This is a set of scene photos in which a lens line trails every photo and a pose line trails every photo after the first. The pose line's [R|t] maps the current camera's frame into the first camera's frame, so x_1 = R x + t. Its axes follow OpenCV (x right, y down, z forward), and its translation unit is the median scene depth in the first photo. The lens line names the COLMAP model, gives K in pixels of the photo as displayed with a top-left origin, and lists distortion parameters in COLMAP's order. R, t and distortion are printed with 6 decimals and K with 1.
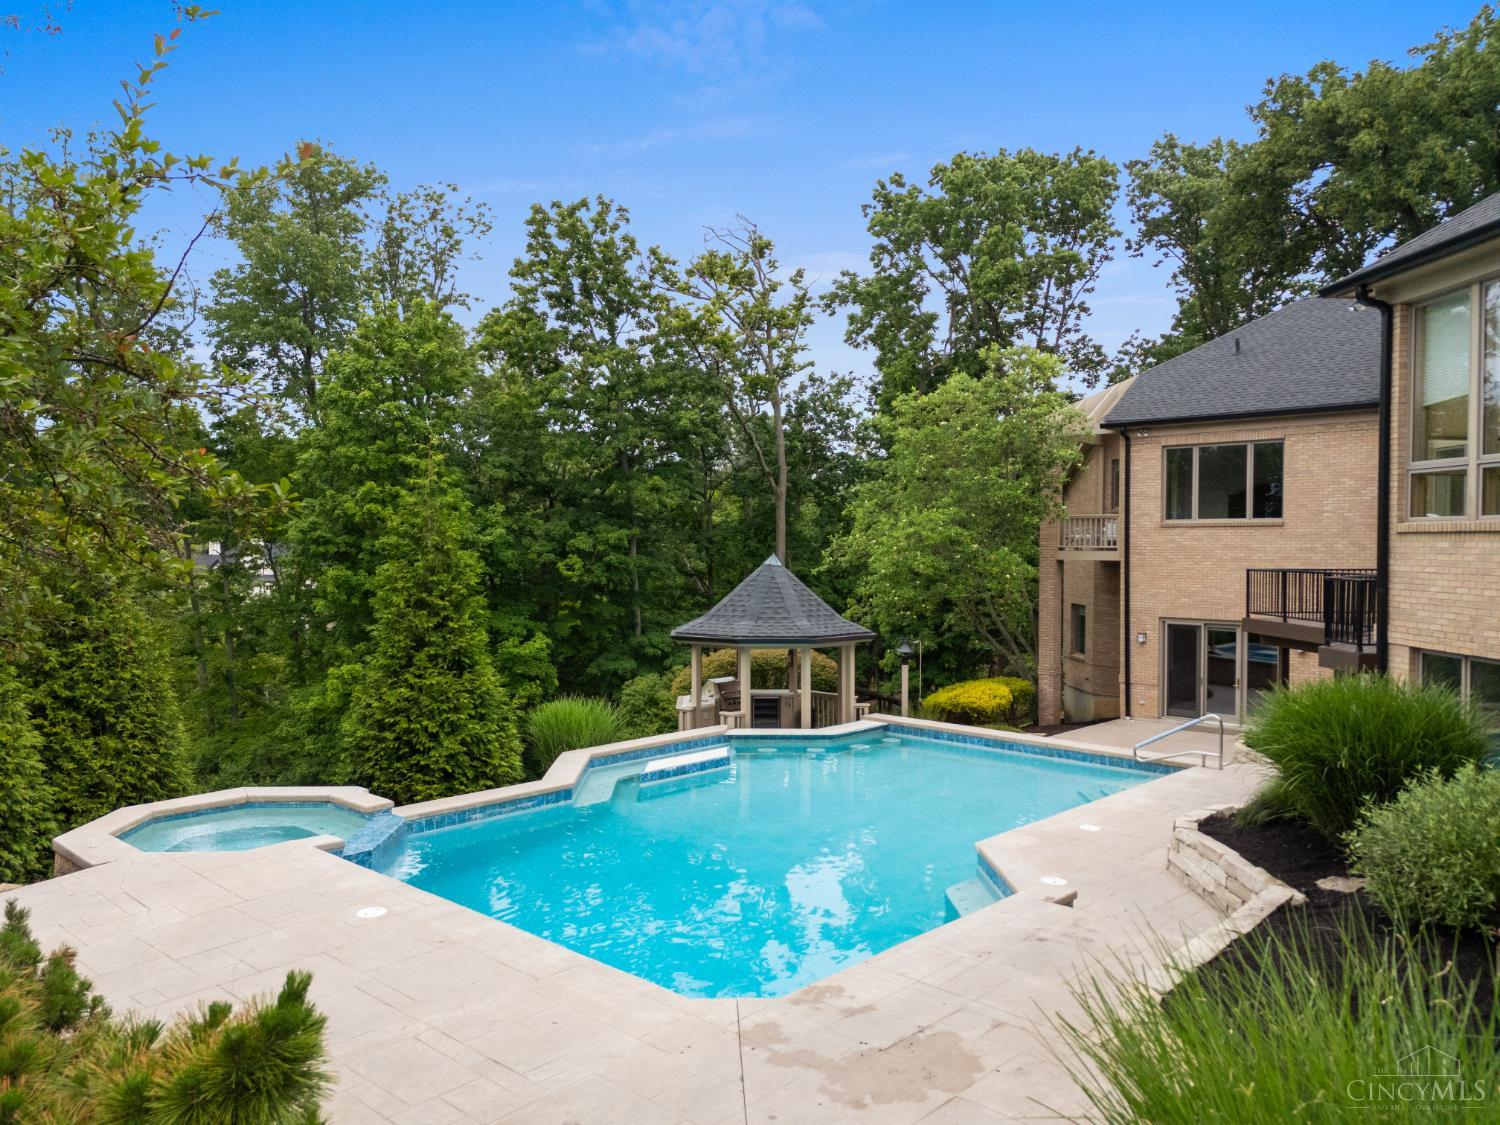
lens RADIAL K [[1042.5, 0, 750.0], [0, 1042.5, 562.5], [0, 0, 1]] dist [0.119906, -0.122172]
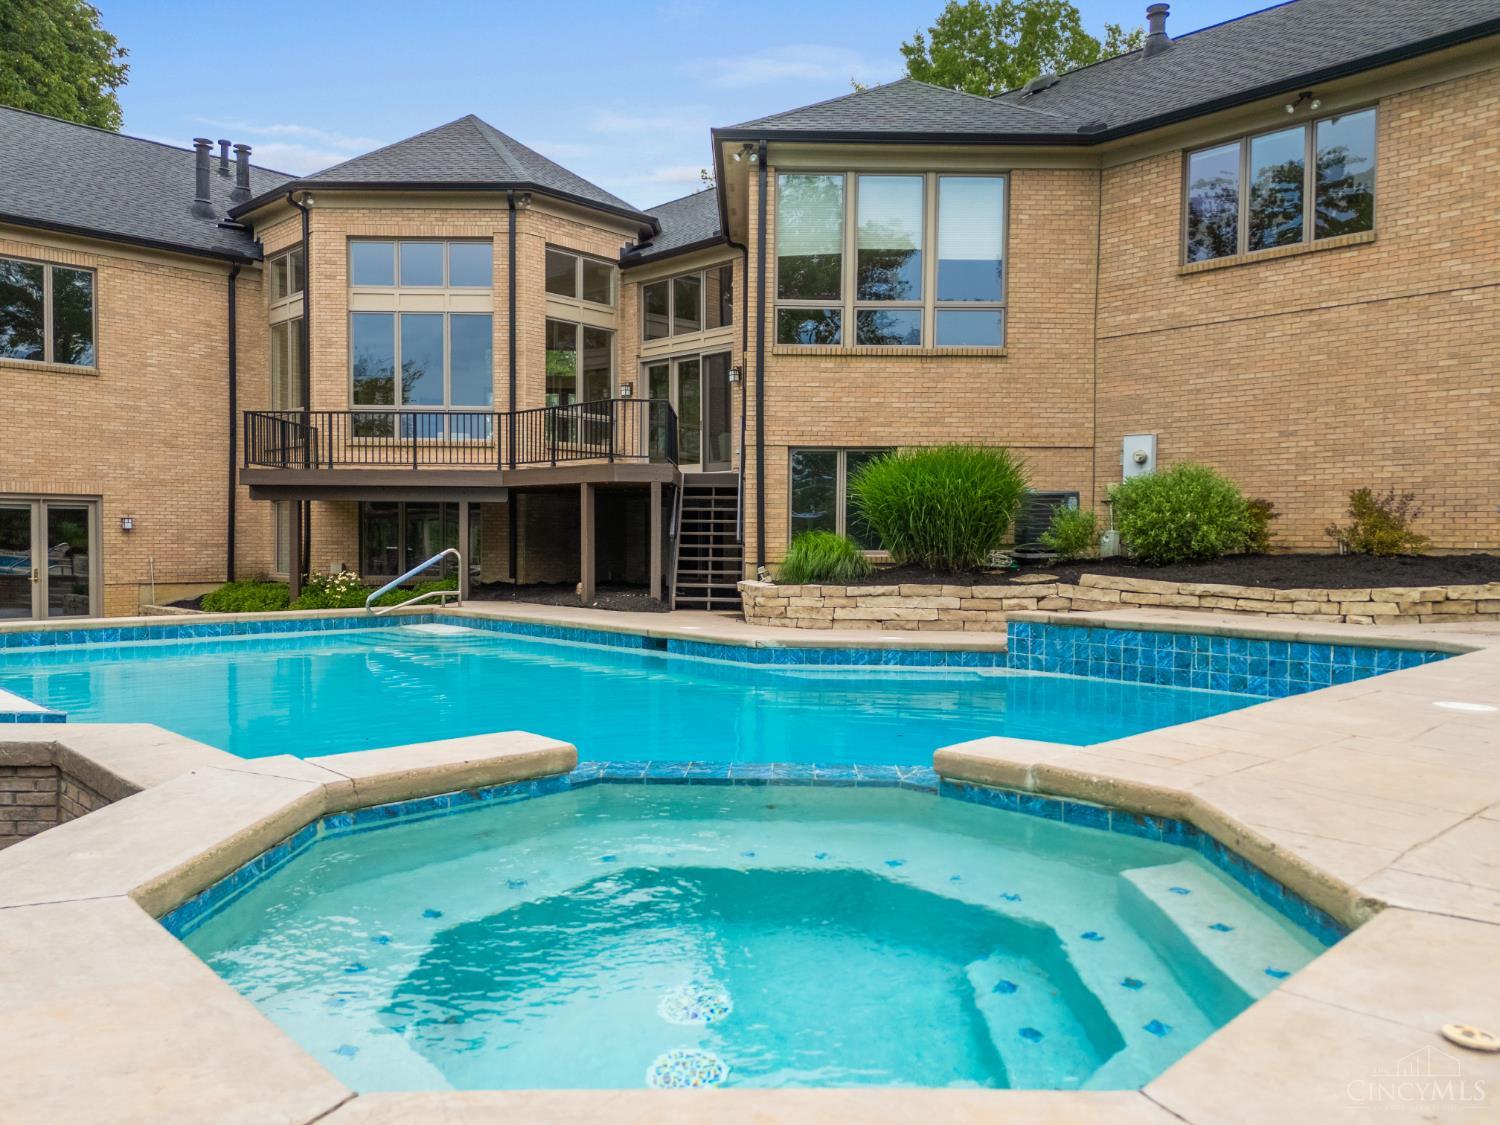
lens RADIAL K [[1042.5, 0, 750.0], [0, 1042.5, 562.5], [0, 0, 1]] dist [0.119906, -0.122172]
pose [[0.031084, -0.021898, 0.999277, -0.419322], [0.003607, 0.999756, 0.021797, 0.125679], [-0.999510, 0.002927, 0.031155, 0.659000]]
